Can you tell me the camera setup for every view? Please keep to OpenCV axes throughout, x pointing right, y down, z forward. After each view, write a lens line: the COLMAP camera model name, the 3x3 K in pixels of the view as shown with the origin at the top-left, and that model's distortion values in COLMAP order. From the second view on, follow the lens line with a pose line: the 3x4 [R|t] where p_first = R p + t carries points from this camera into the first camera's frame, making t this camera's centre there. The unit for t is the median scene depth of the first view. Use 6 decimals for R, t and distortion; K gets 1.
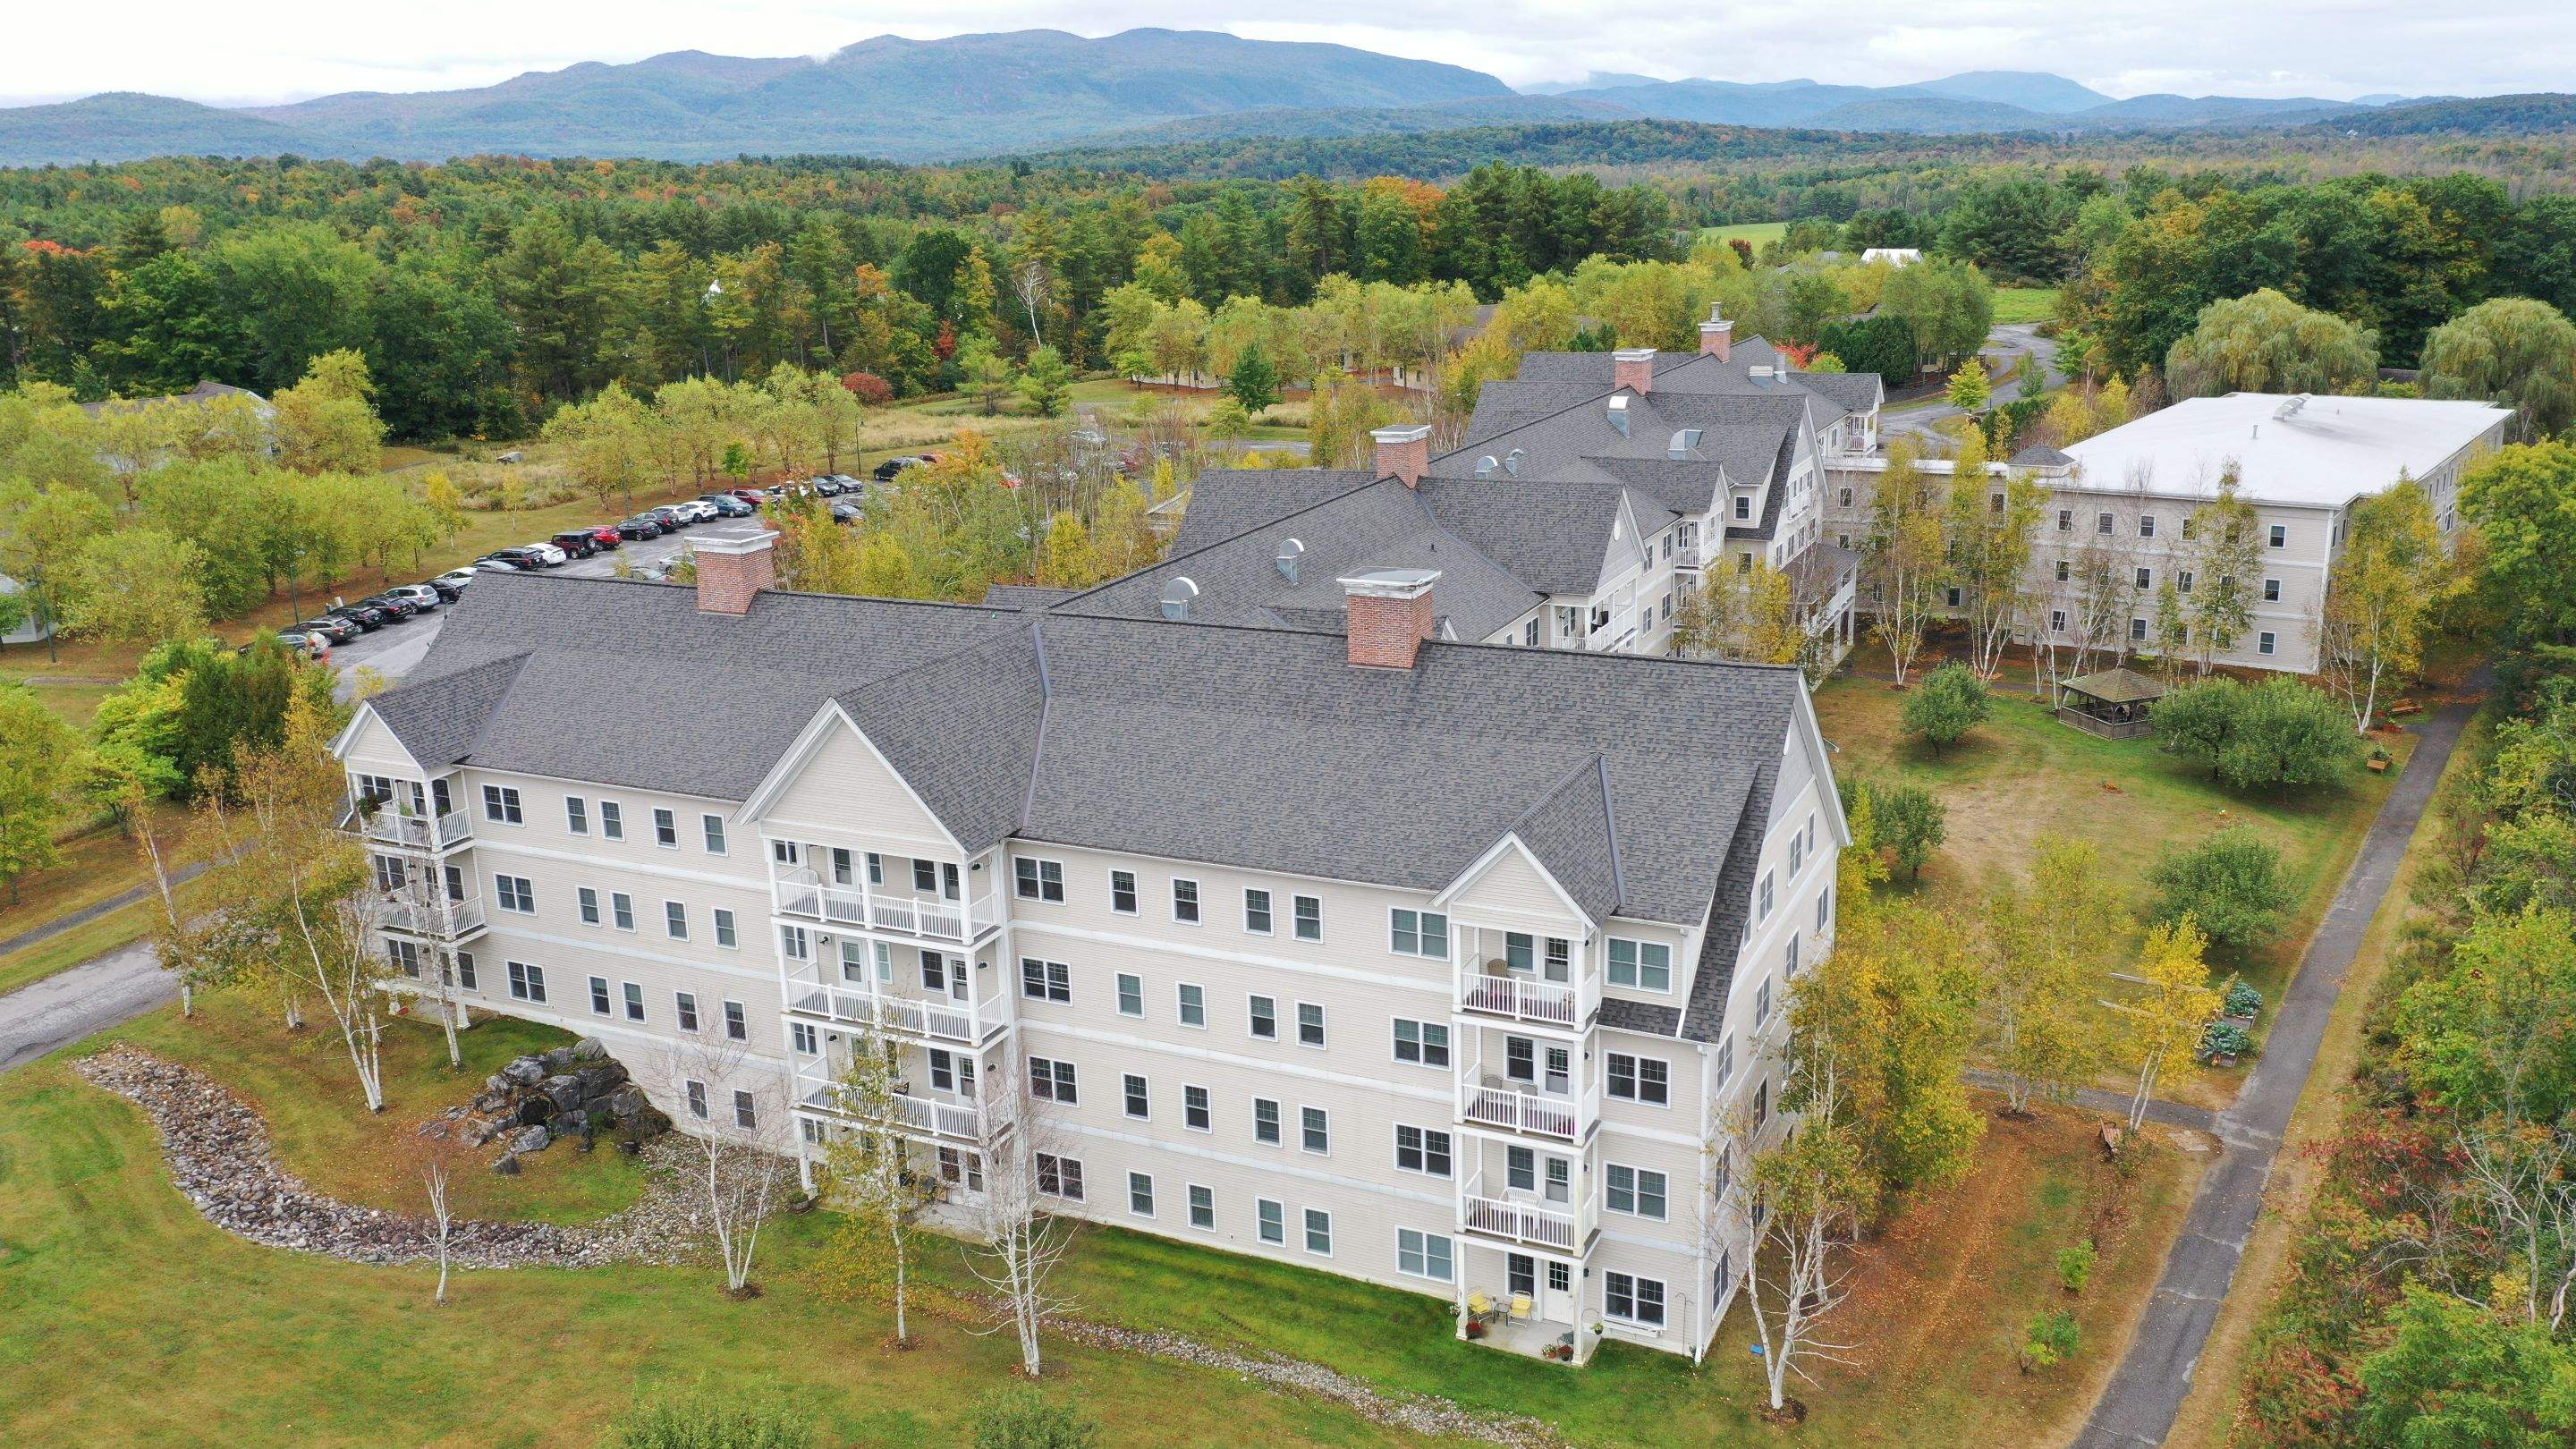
lens RADIAL K [[2044.3, 0, 1271.8], [0, 2044.3, 702.0], [0, 0, 1]] dist [0.011493, 0.004374]
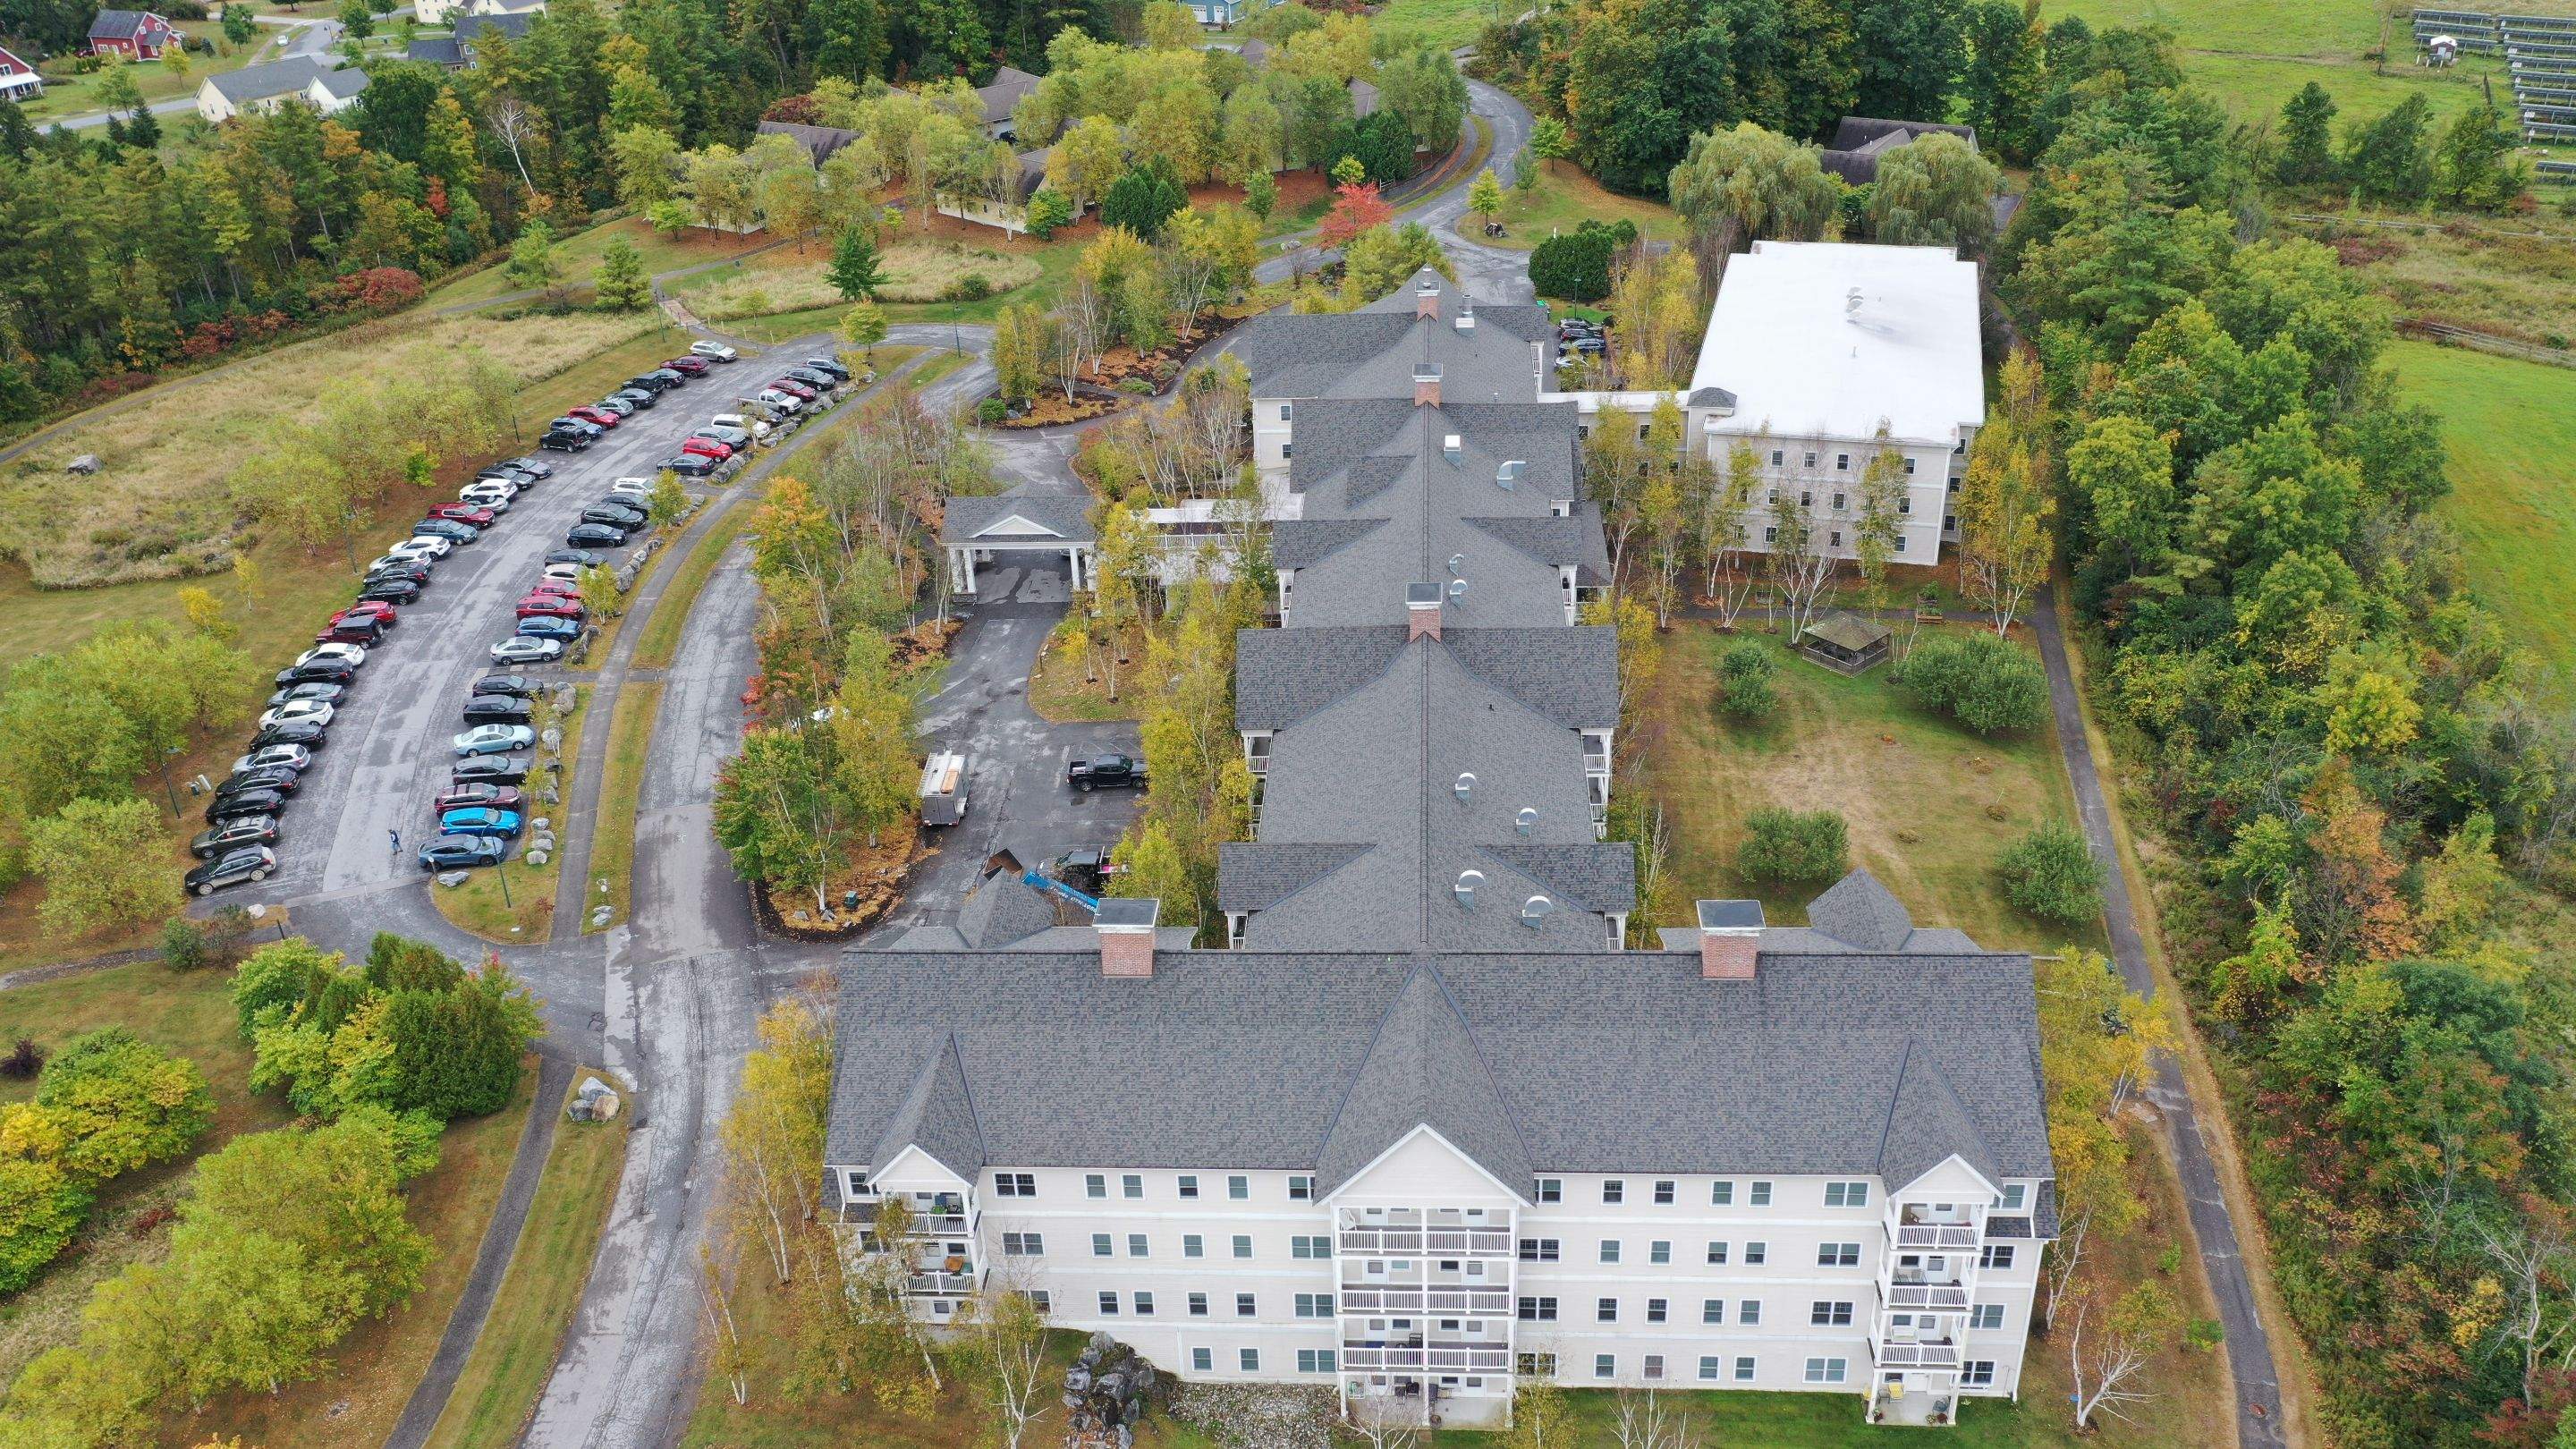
lens RADIAL K [[2044.3, 0, 1276.8], [0, 2044.3, 711.4], [0, 0, 1]] dist [0.011493, 0.004374]
pose [[0.925368, -0.186259, 0.330154, -0.589421], [0.108780, 0.964806, 0.239409, -0.501429], [-0.363127, -0.185627, 0.913062, -0.110864]]
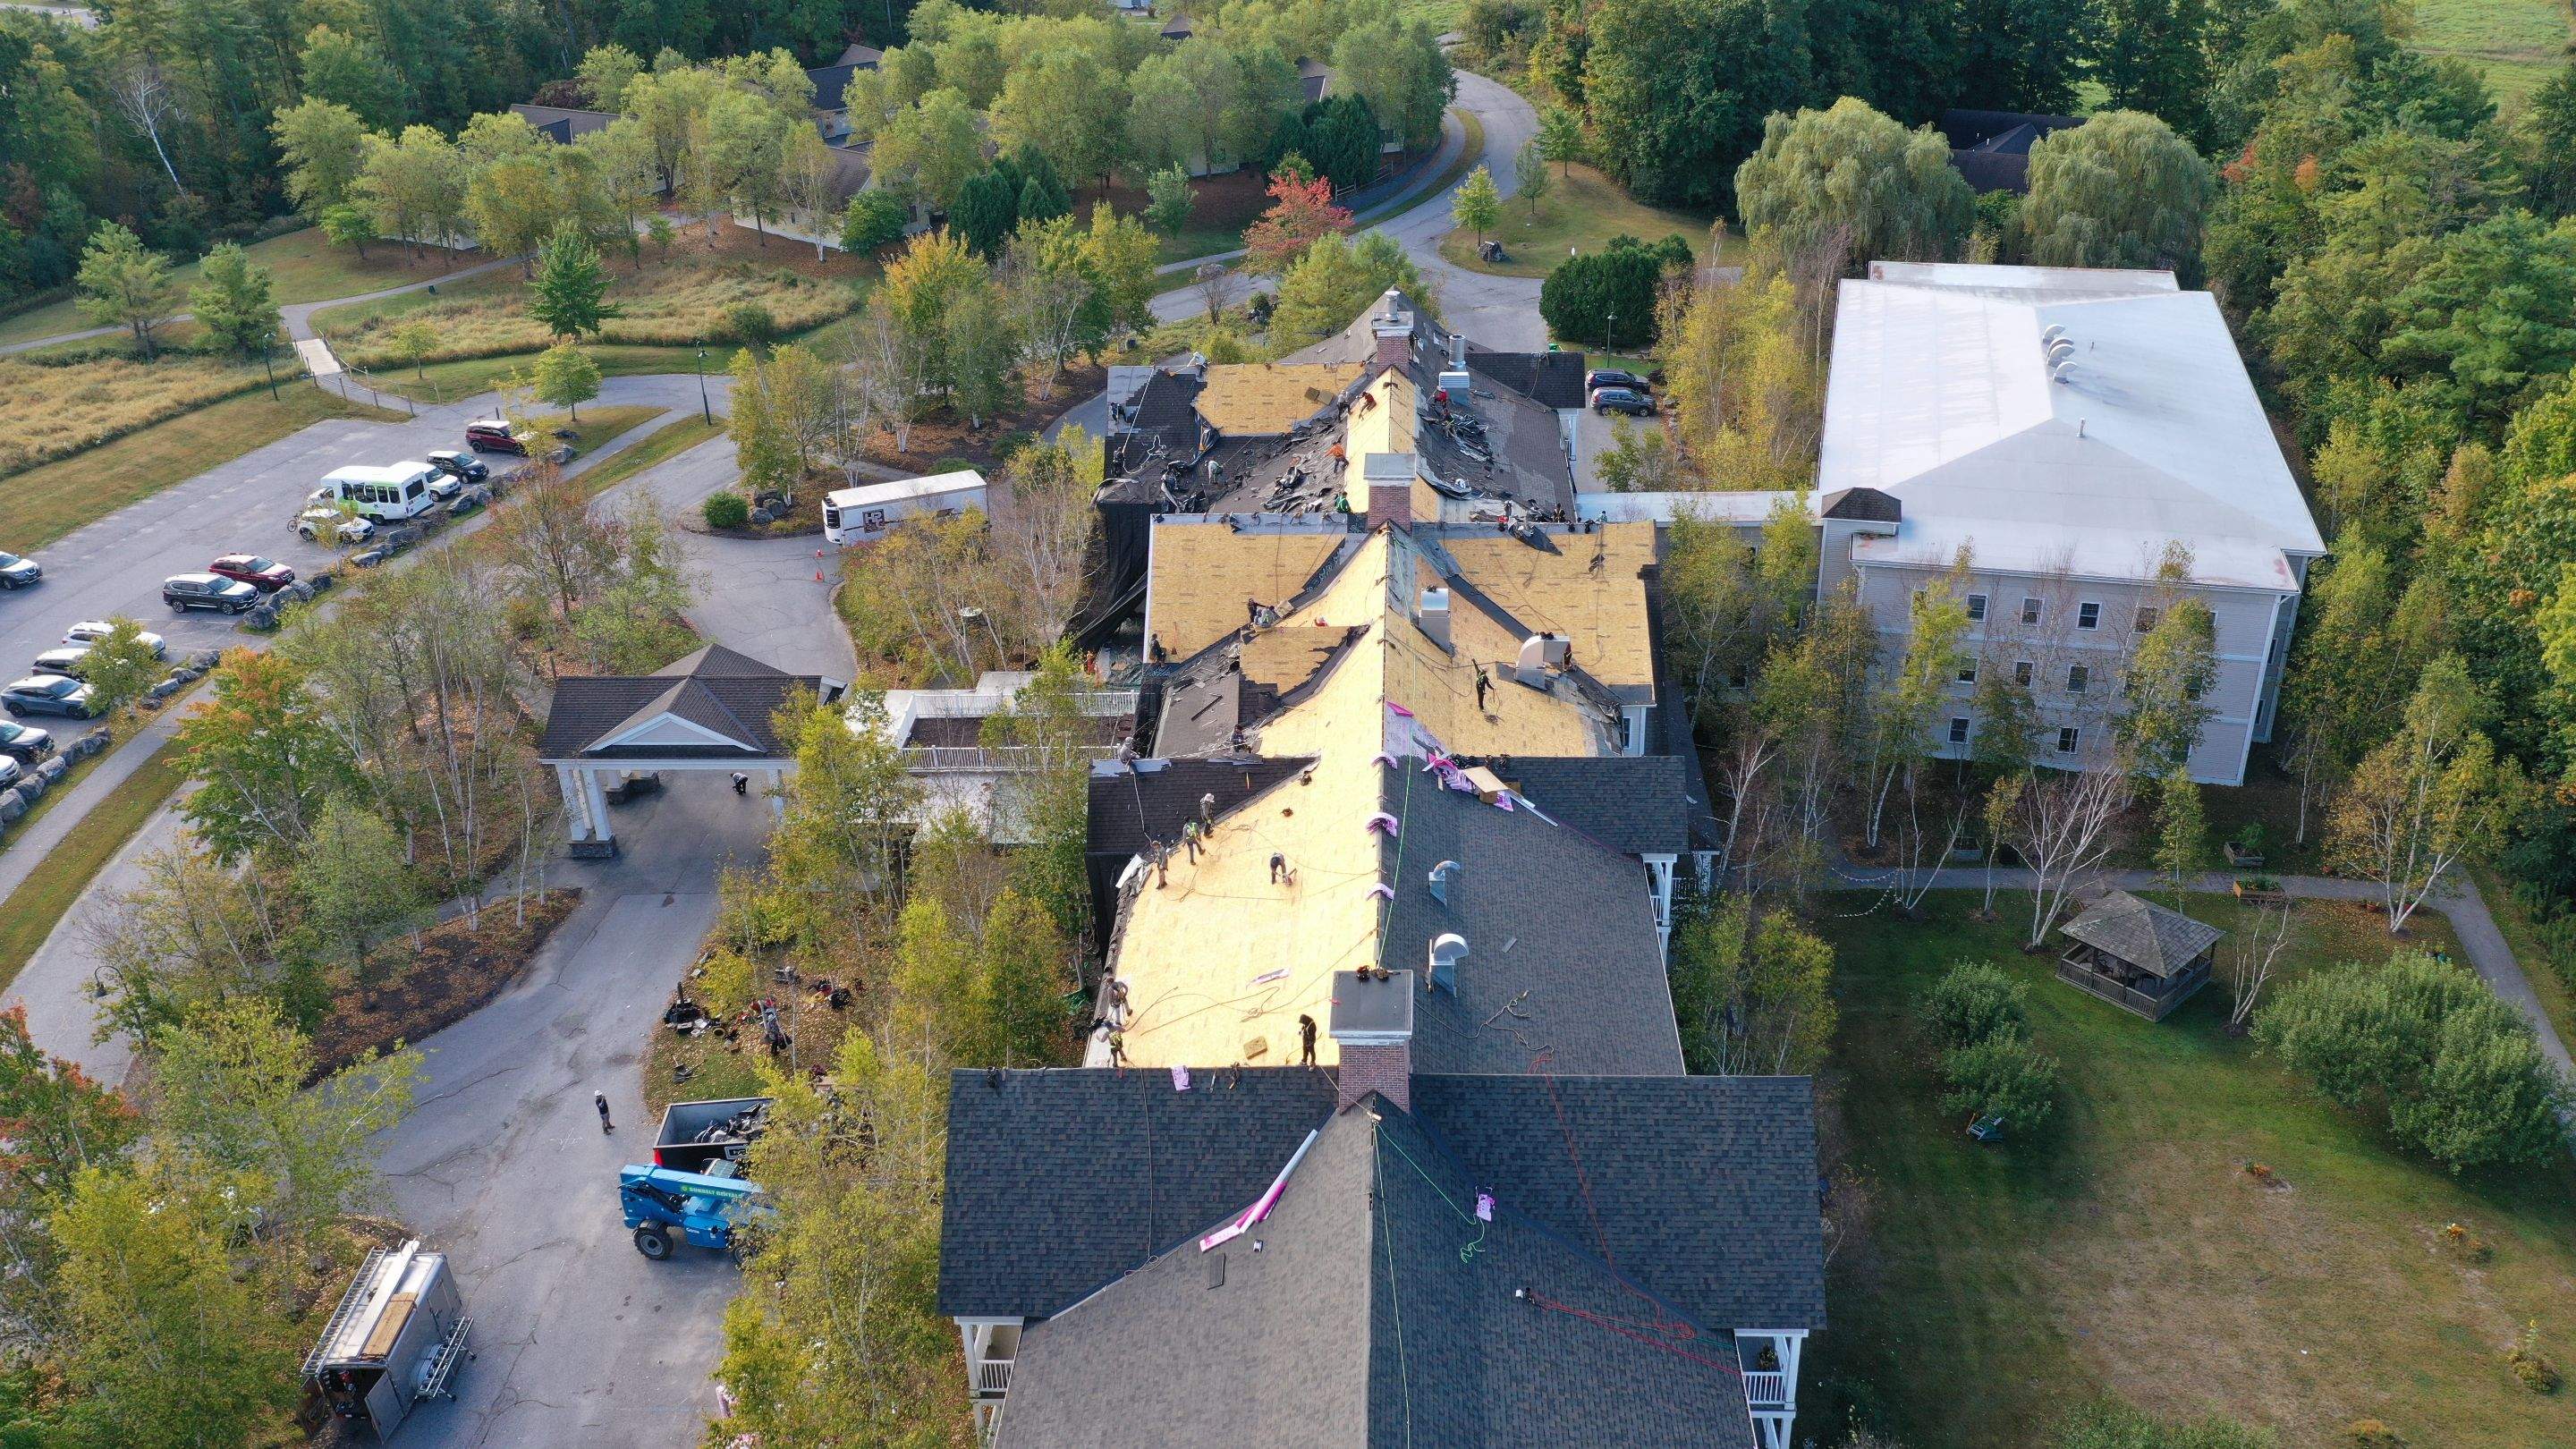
lens RADIAL K [[2044.3, 0, 1295.5], [0, 2044.3, 749.1], [0, 0, 1]] dist [0.011493, 0.004374]
pose [[0.919119, -0.182457, 0.349183, -0.170053], [0.102905, 0.966711, 0.234264, -0.440865], [-0.380303, -0.179384, 0.907299, 0.755516]]
